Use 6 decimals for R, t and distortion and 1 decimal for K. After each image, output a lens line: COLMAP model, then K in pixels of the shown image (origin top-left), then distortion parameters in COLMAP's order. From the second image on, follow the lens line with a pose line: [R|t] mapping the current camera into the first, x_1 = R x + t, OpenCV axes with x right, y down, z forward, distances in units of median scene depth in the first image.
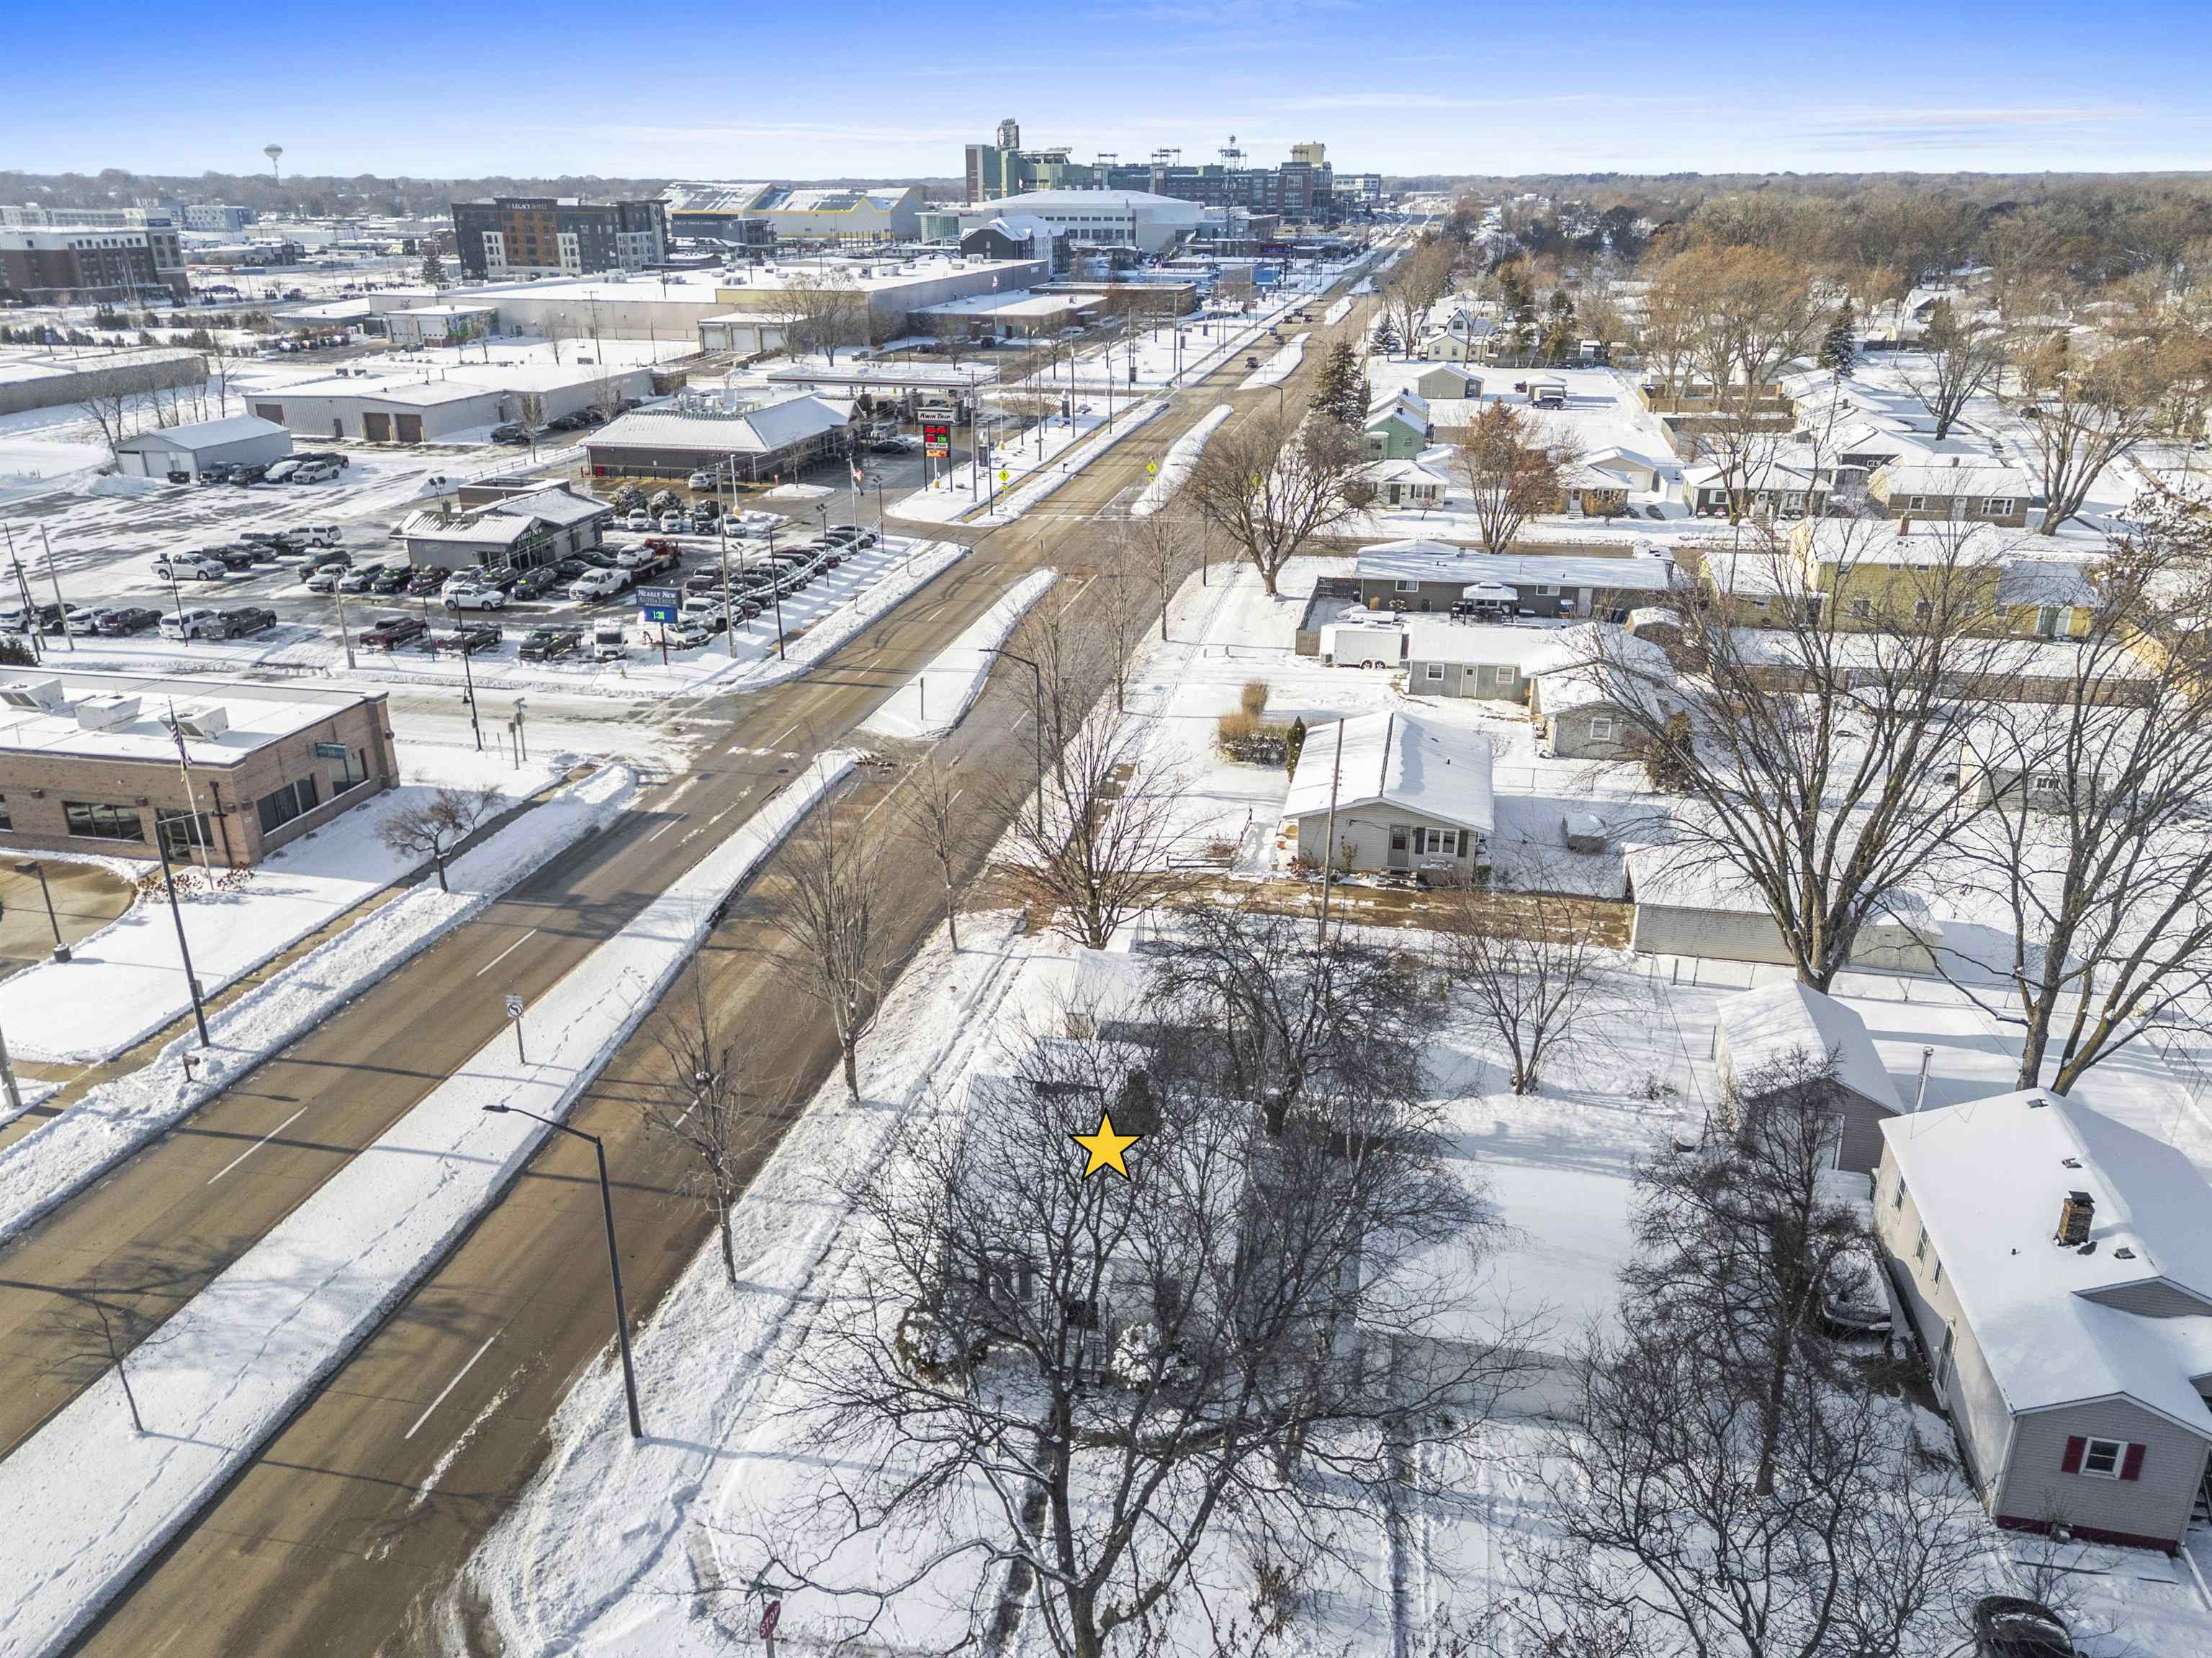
lens RADIAL K [[1602.5, 0, 1103.8], [0, 1602.5, 857.0], [0, 0, 1]] dist [0.077430, -0.062908]
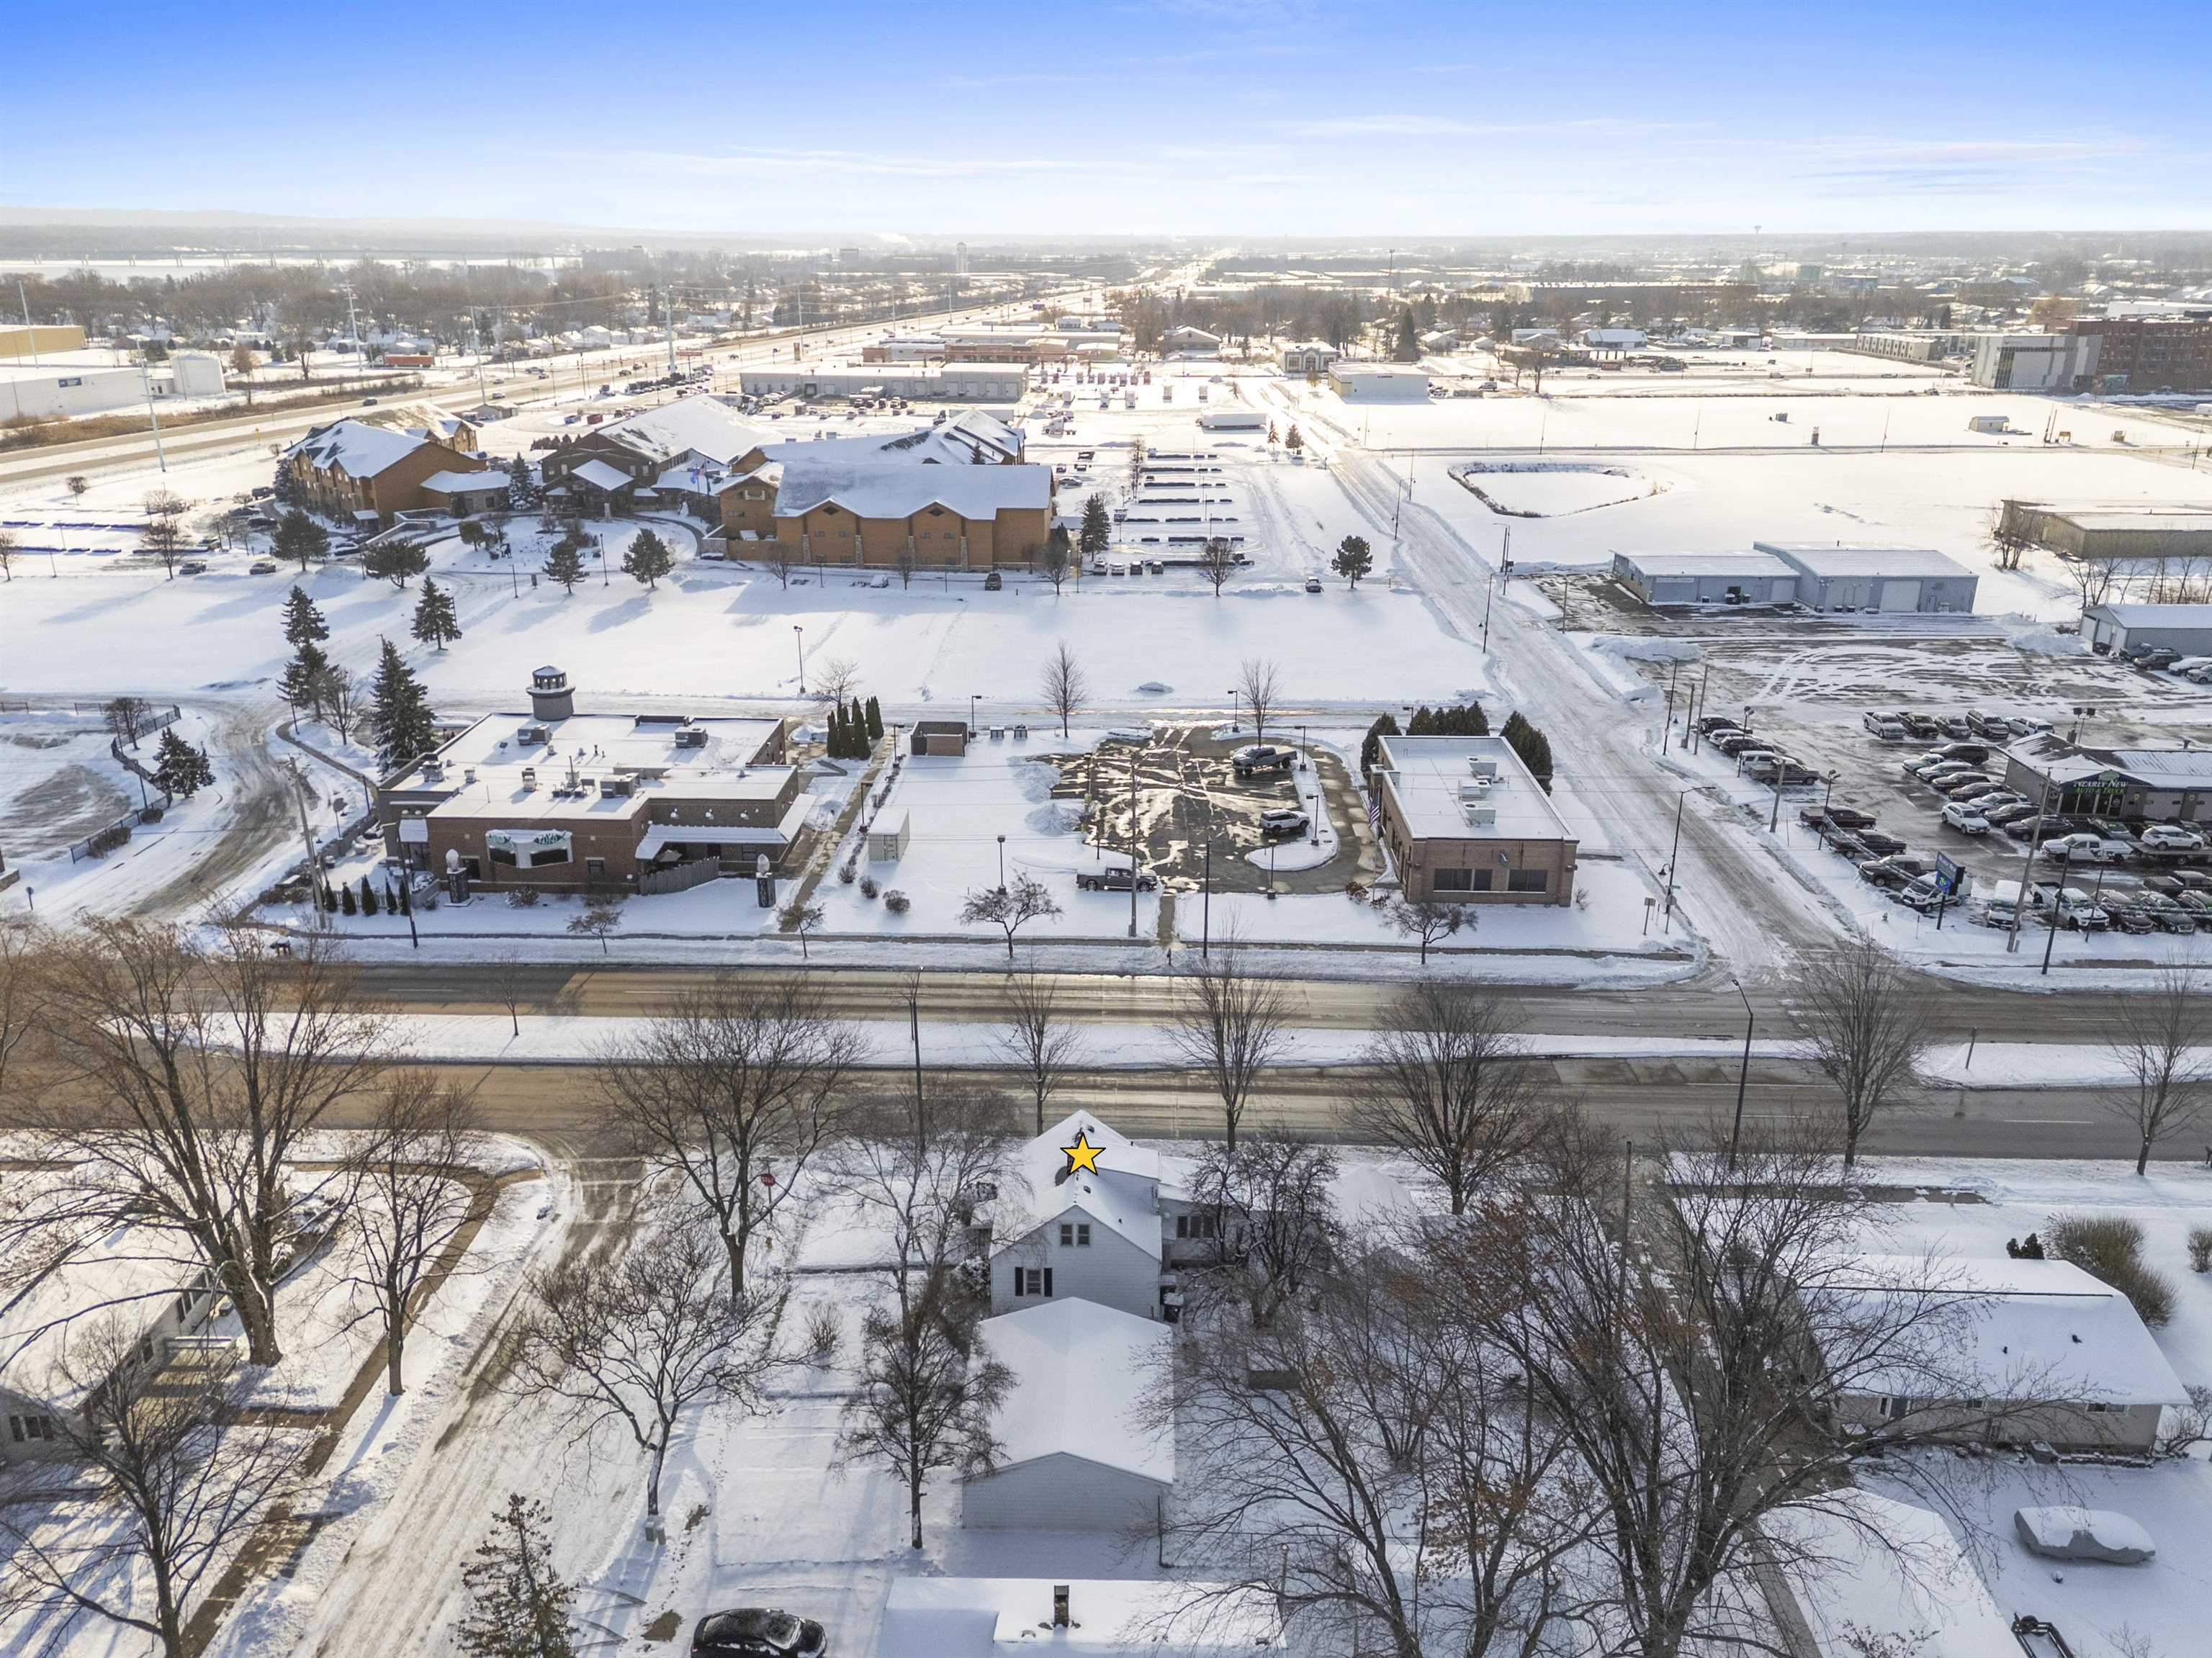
lens RADIAL K [[1602.5, 0, 1103.8], [0, 1602.5, 857.0], [0, 0, 1]] dist [0.077430, -0.062908]
pose [[0.176634, 0.356106, -0.917600, 0.519125], [-0.380068, 0.884629, 0.270149, -0.213586], [0.907937, 0.301033, 0.291599, 0.170847]]
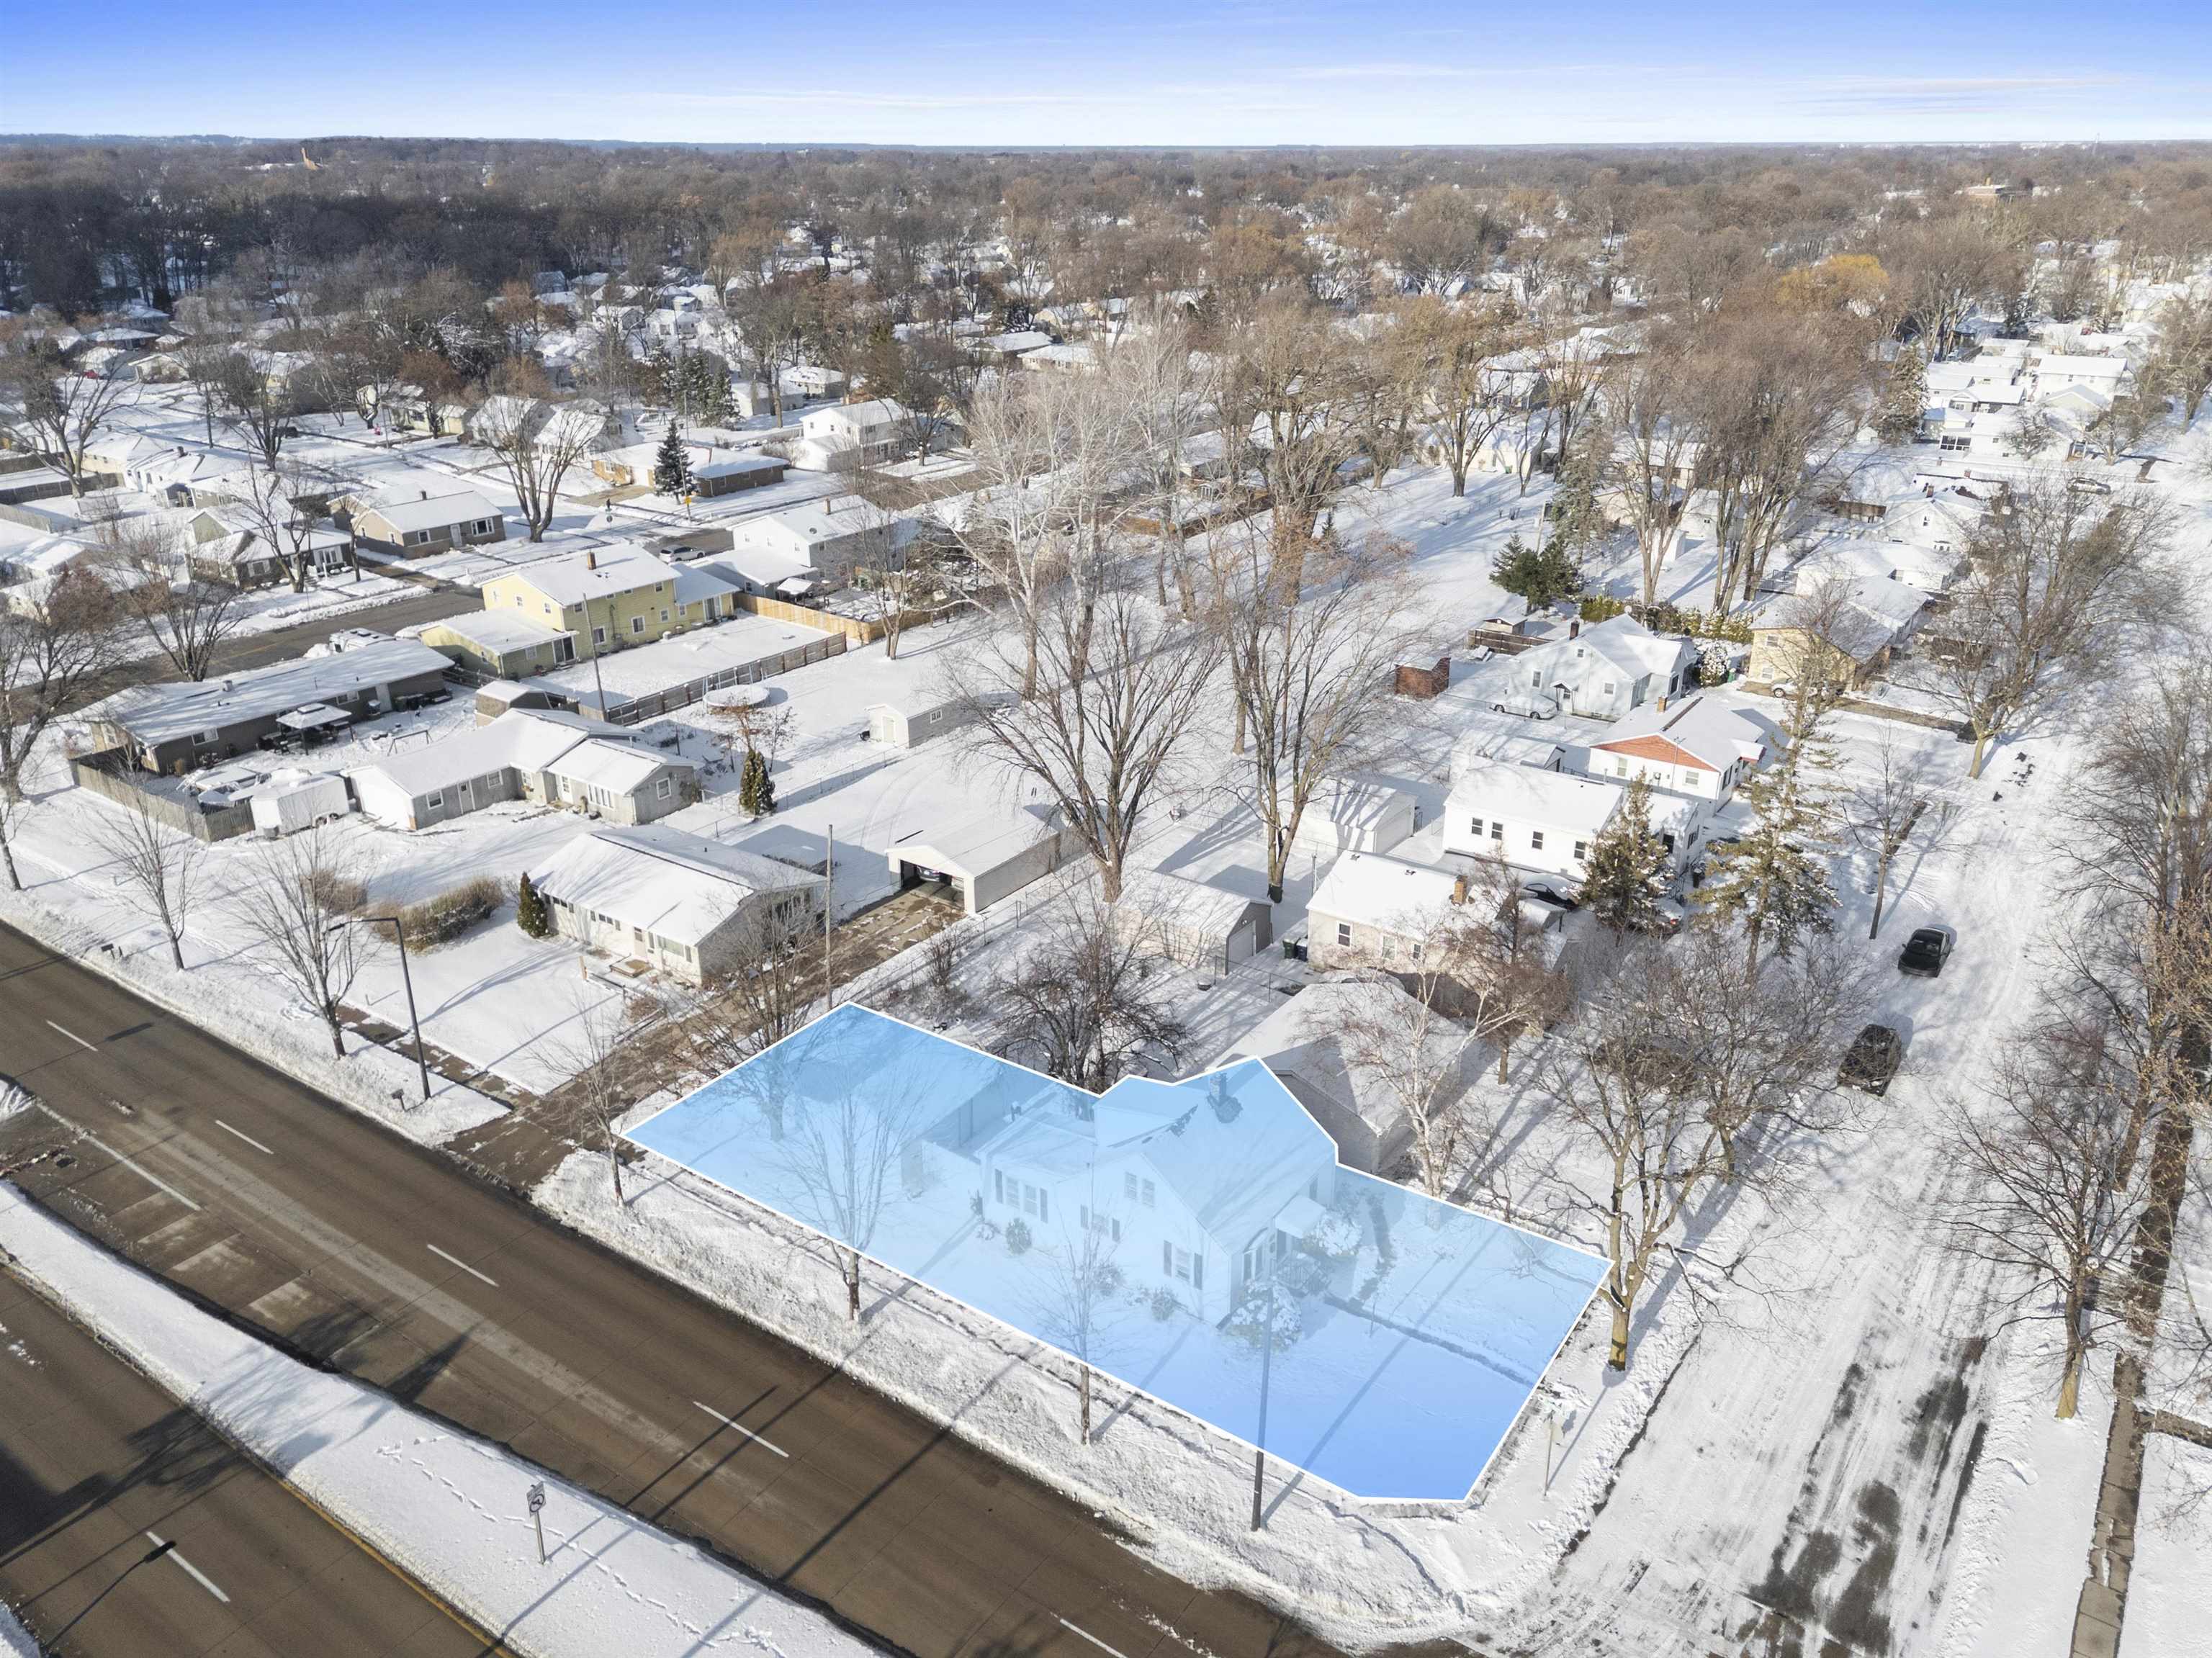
lens RADIAL K [[1602.5, 0, 1103.8], [0, 1602.5, 857.0], [0, 0, 1]] dist [0.077430, -0.062908]
pose [[0.396203, -0.371379, 0.839703, -0.394563], [0.355212, 0.905333, 0.232803, -0.138862], [-0.846669, 0.206035, 0.490614, 0.141460]]
